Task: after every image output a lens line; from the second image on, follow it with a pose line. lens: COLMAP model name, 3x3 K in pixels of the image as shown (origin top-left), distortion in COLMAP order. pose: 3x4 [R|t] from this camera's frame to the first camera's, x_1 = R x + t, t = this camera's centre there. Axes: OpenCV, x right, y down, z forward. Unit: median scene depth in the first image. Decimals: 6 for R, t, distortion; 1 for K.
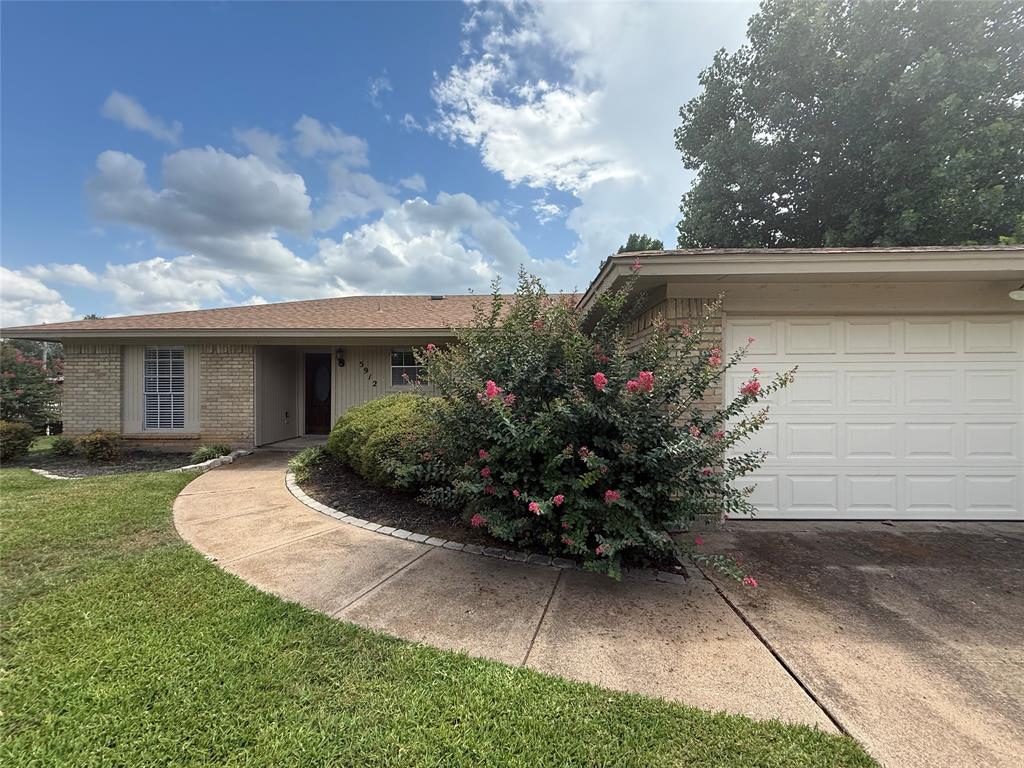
lens RADIAL K [[408.8, 0, 512.0], [0, 408.8, 384.0], [0, 0, 1]] dist [-0.002104, 0.000041]
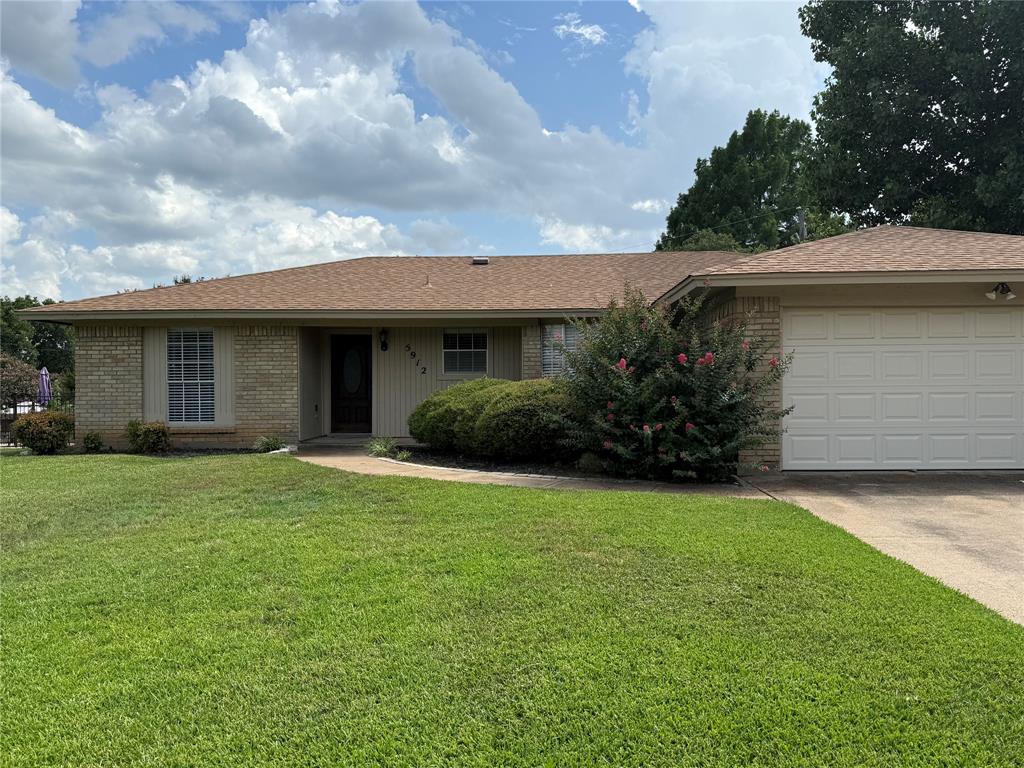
lens RADIAL K [[840.4, 0, 512.0], [0, 840.4, 384.0], [0, 0, 1]] dist [0.079714, -0.002607]
pose [[0.999982, -0.004539, 0.003993, -0.171992], [0.004544, 0.999989, -0.001166, 0.033696], [-0.003987, 0.001184, 0.999991, -0.846992]]
